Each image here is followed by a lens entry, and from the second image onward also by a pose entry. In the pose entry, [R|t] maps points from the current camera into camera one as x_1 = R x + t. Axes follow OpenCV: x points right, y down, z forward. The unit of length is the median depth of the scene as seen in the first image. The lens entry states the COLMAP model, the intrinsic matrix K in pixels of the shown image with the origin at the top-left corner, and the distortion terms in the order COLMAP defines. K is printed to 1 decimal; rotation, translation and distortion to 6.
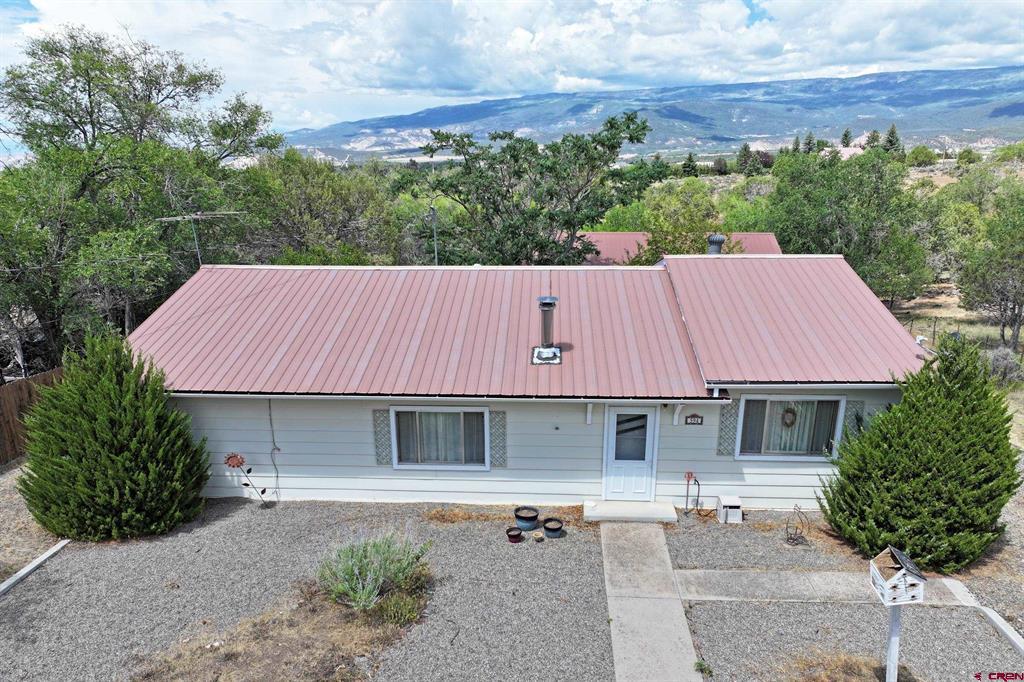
lens RADIAL K [[720.2, 0, 508.4], [0, 720.2, 401.5], [0, 0, 1]] dist [0.001640, 0.010226]
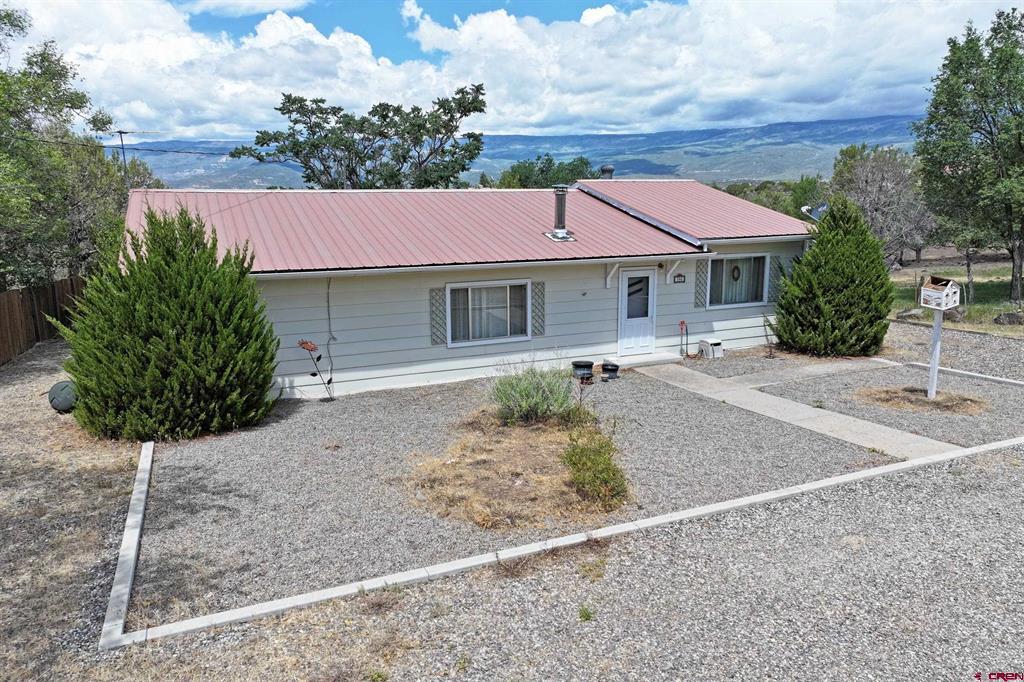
lens RADIAL K [[718.9, 0, 512.0], [0, 718.9, 341.0], [0, 0, 1]] dist [0.000899, 0.001849]
pose [[0.885349, -0.088715, 0.456385, -0.577682], [0.151989, 0.982918, -0.103781, 0.216333], [-0.439382, 0.161248, 0.883709, 0.042033]]
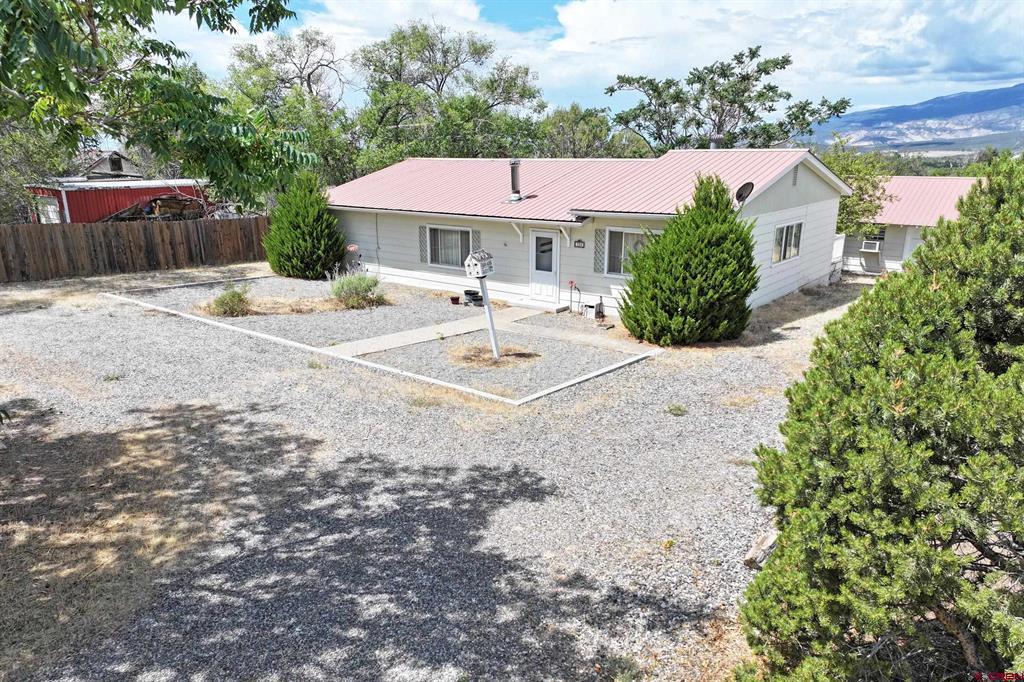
lens RADIAL K [[720.2, 0, 508.4], [0, 720.2, 401.5], [0, 0, 1]] dist [0.001640, 0.010226]
pose [[0.821079, 0.194841, -0.536532, 0.977661], [-0.191342, 0.979507, 0.062888, 0.271033], [0.537789, 0.051025, 0.841534, -0.280053]]
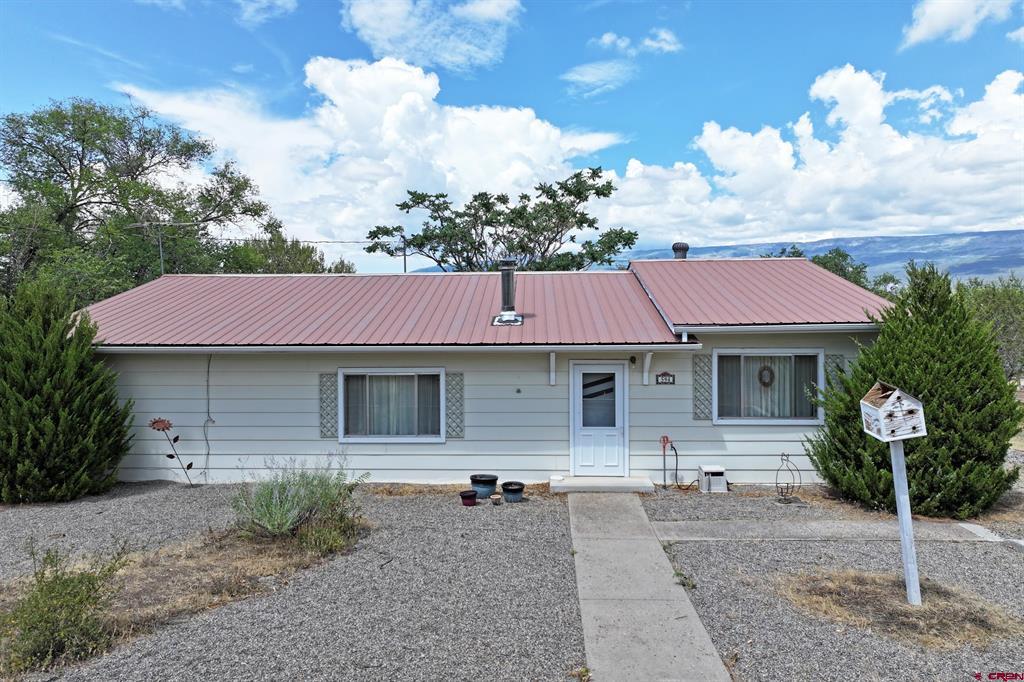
lens RADIAL K [[725.7, 0, 509.5], [0, 725.7, 320.8], [0, 0, 1]] dist [0.003872, 0.006949]
pose [[0.999831, 0.001148, 0.018375, 0.039061], [0.004595, 0.950916, -0.309415, 0.242610], [-0.017828, 0.309447, 0.950749, 0.089289]]
